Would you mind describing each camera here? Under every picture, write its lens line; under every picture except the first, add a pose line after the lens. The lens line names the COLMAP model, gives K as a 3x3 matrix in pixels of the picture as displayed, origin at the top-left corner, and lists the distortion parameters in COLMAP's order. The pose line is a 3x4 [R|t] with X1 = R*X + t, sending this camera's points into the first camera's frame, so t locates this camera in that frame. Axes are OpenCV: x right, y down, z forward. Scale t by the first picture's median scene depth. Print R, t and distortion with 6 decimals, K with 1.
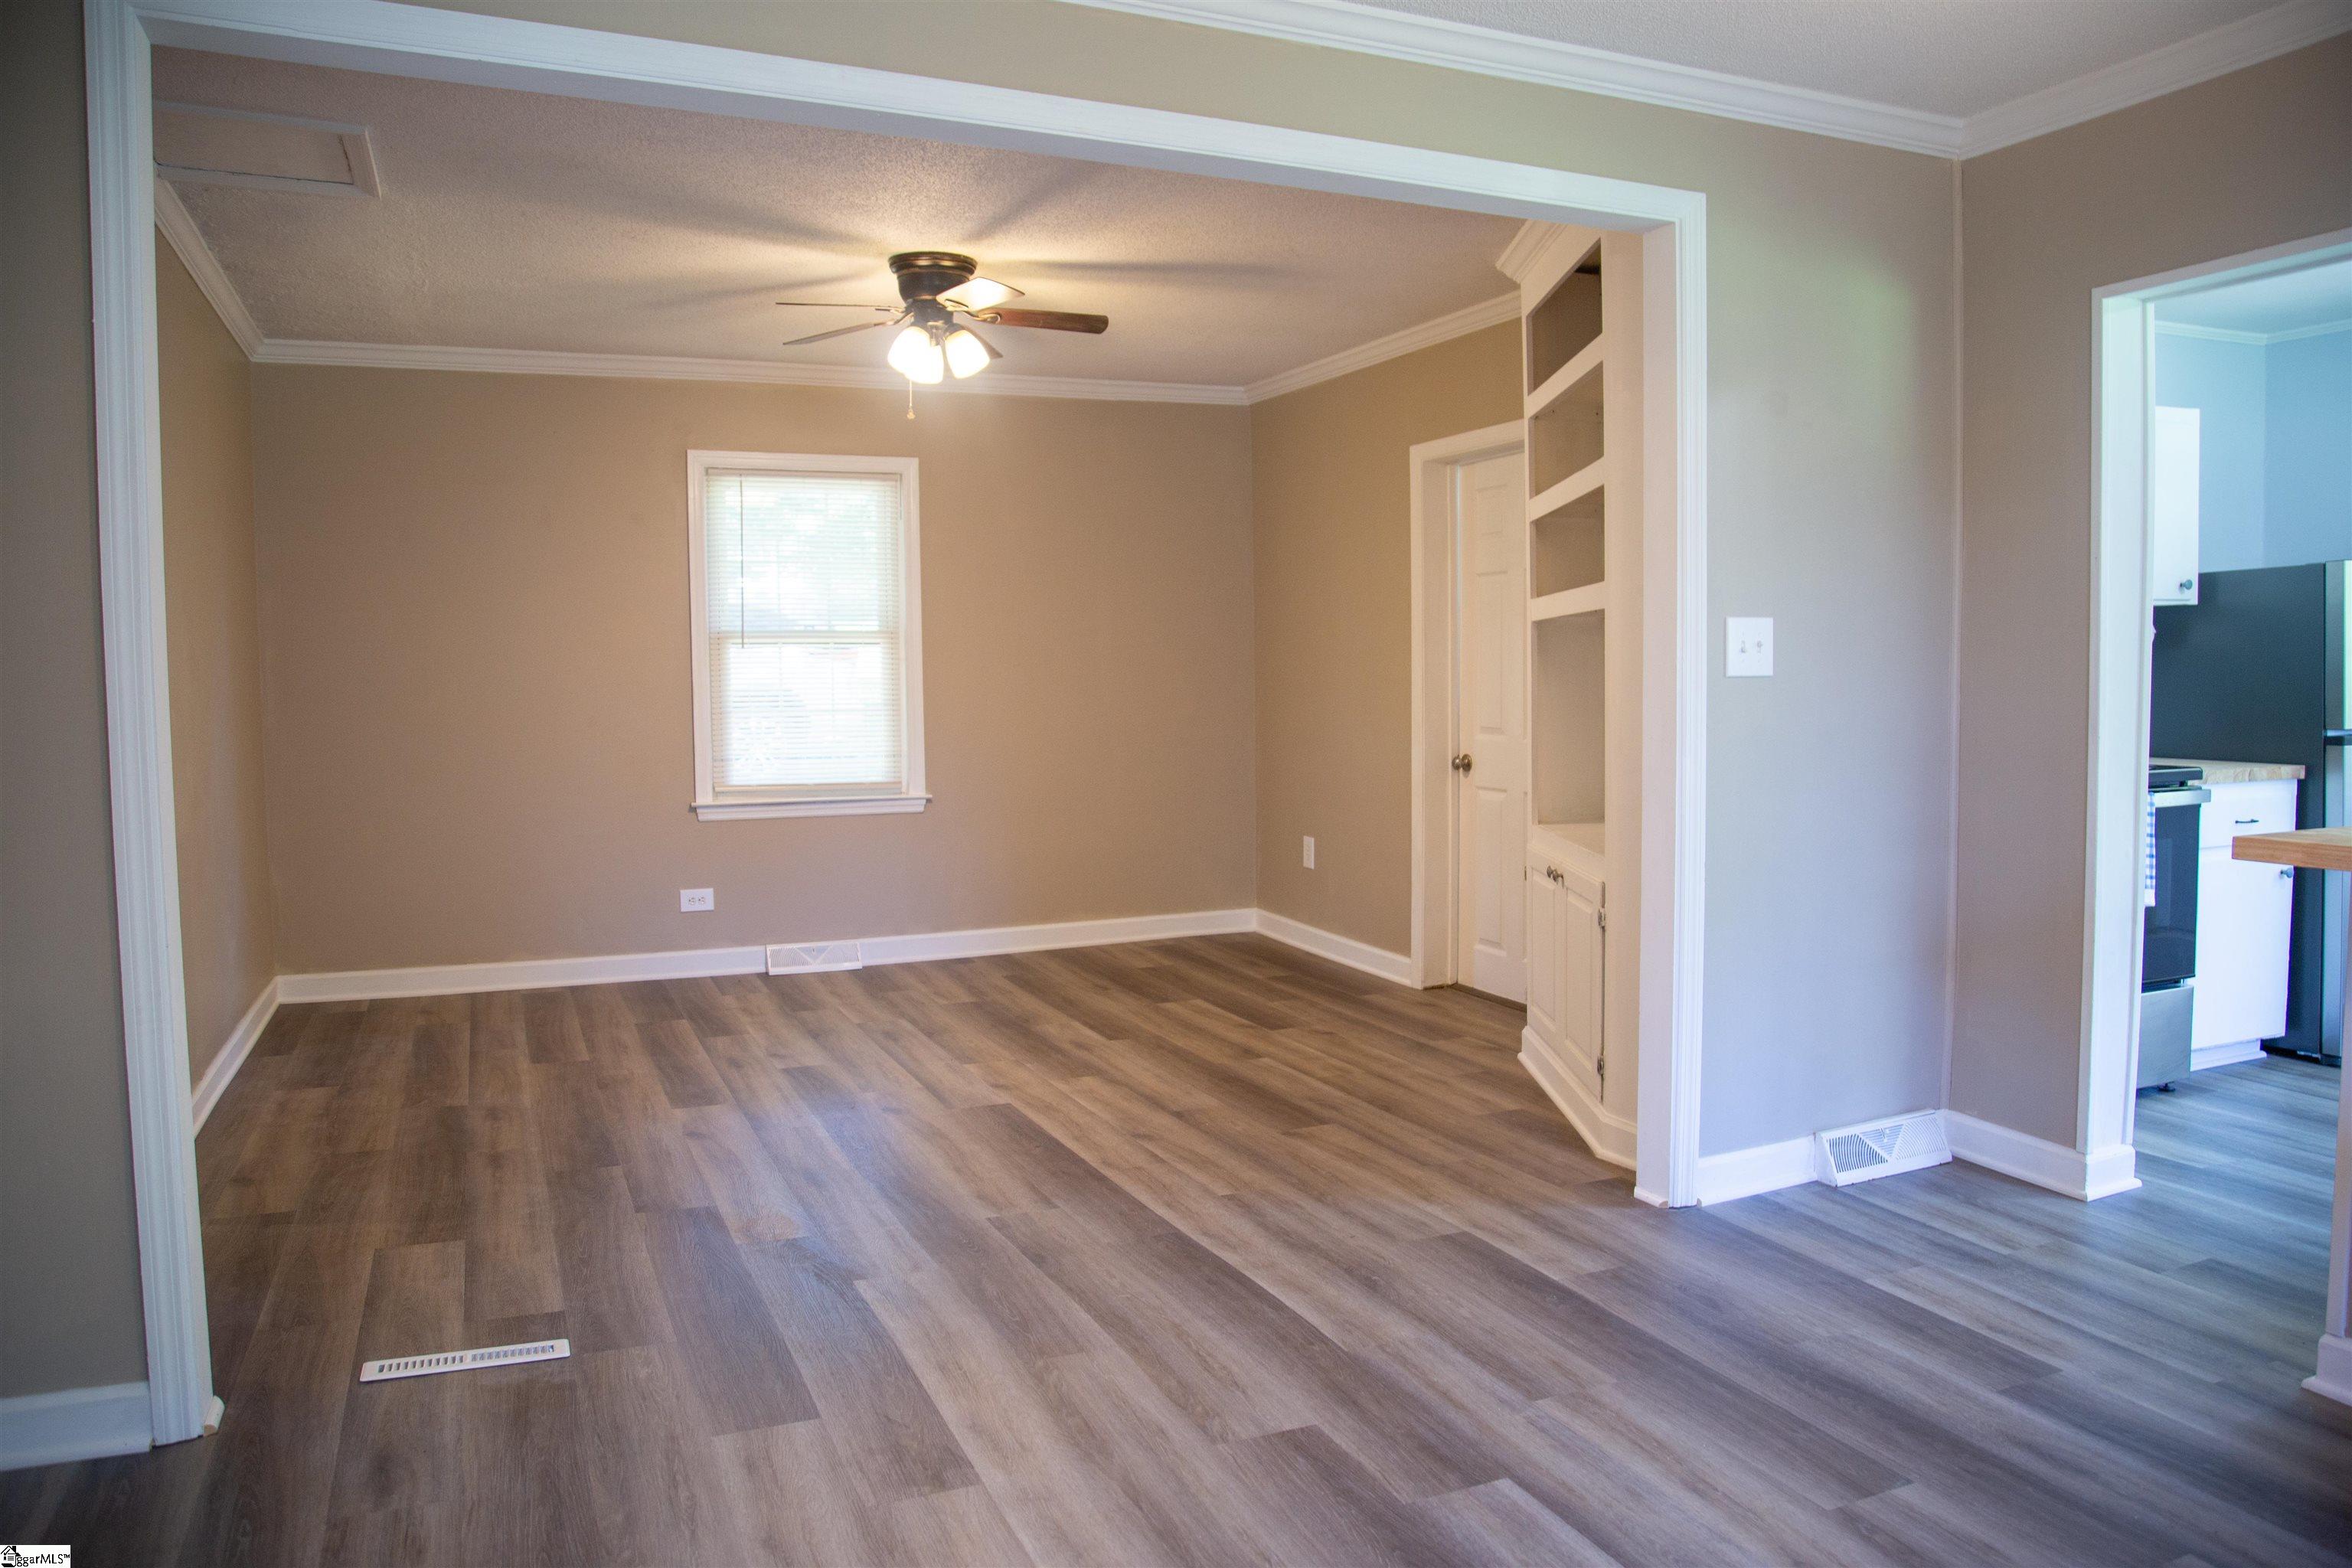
lens RADIAL K [[1614.5, 0, 1158.8], [0, 1614.5, 773.0], [0, 0, 1]] dist [-0.132803, 0.075837]
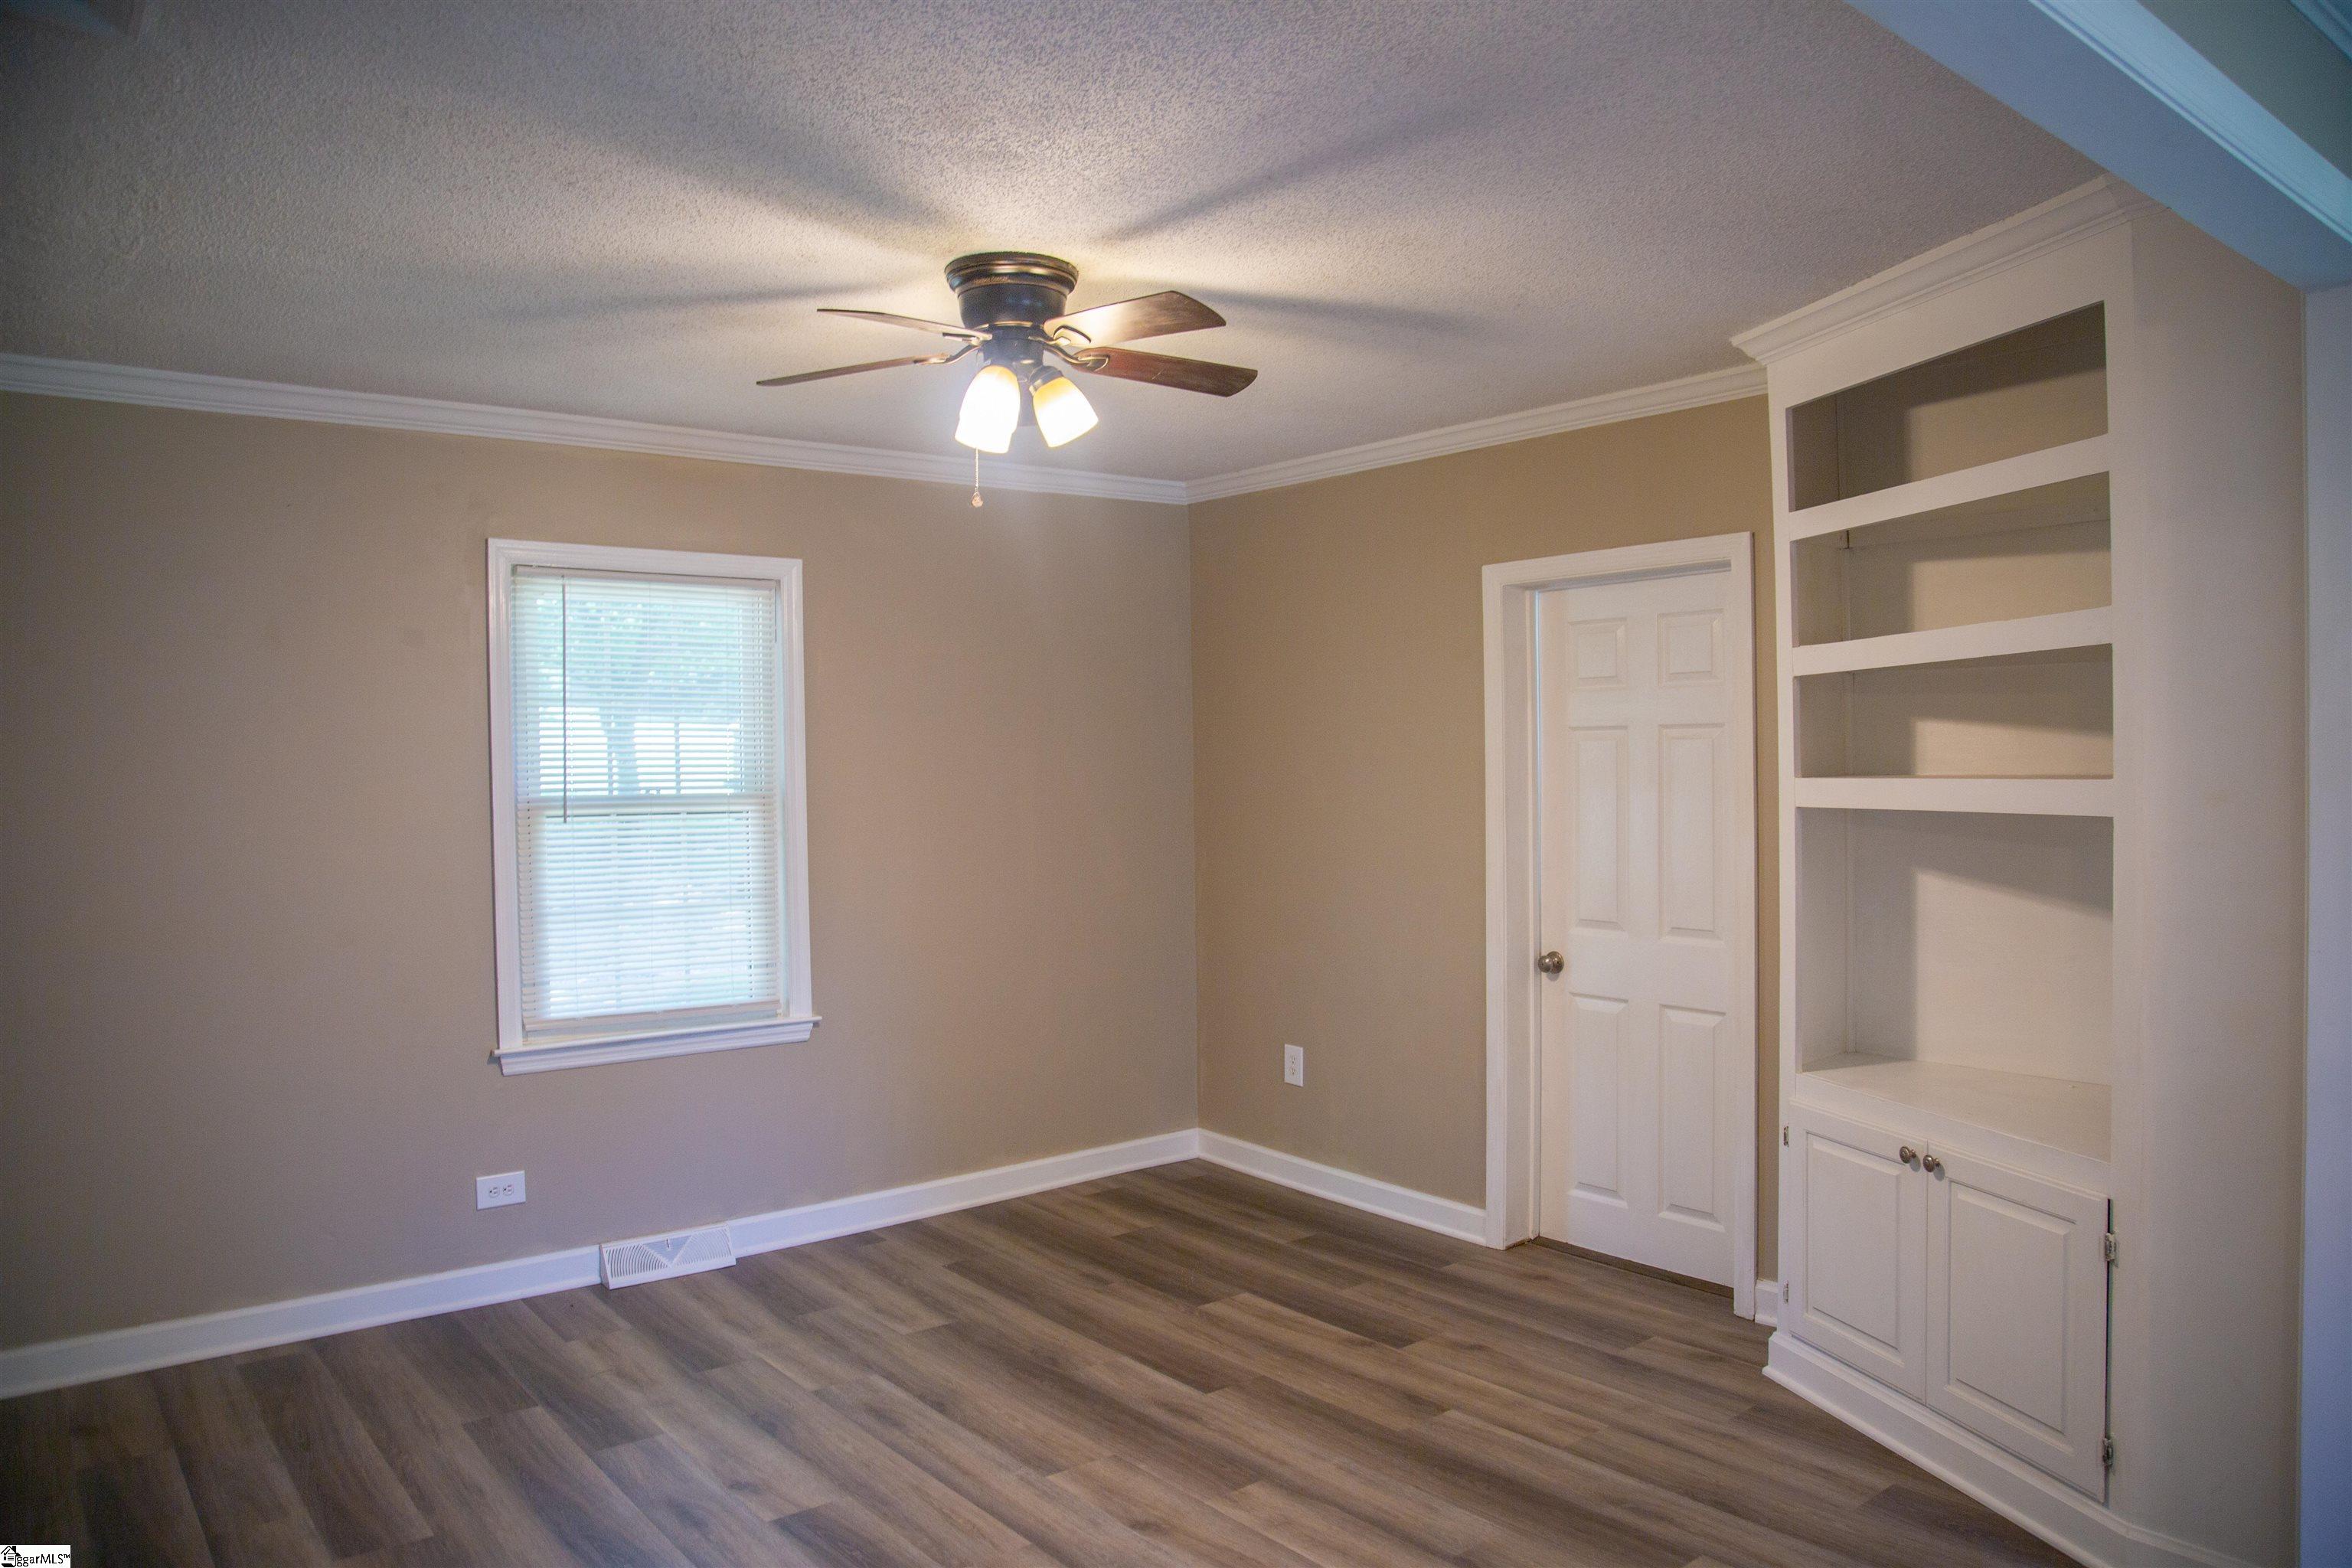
lens RADIAL K [[1592.6, 0, 1176.0], [0, 1592.6, 784.0], [0, 0, 1]] dist [-0.138369, 0.076534]
pose [[0.962820, -0.006356, 0.270068, -0.198942], [0.020433, 0.998573, -0.049344, -0.059658], [-0.269369, 0.053028, 0.961576, 0.288619]]
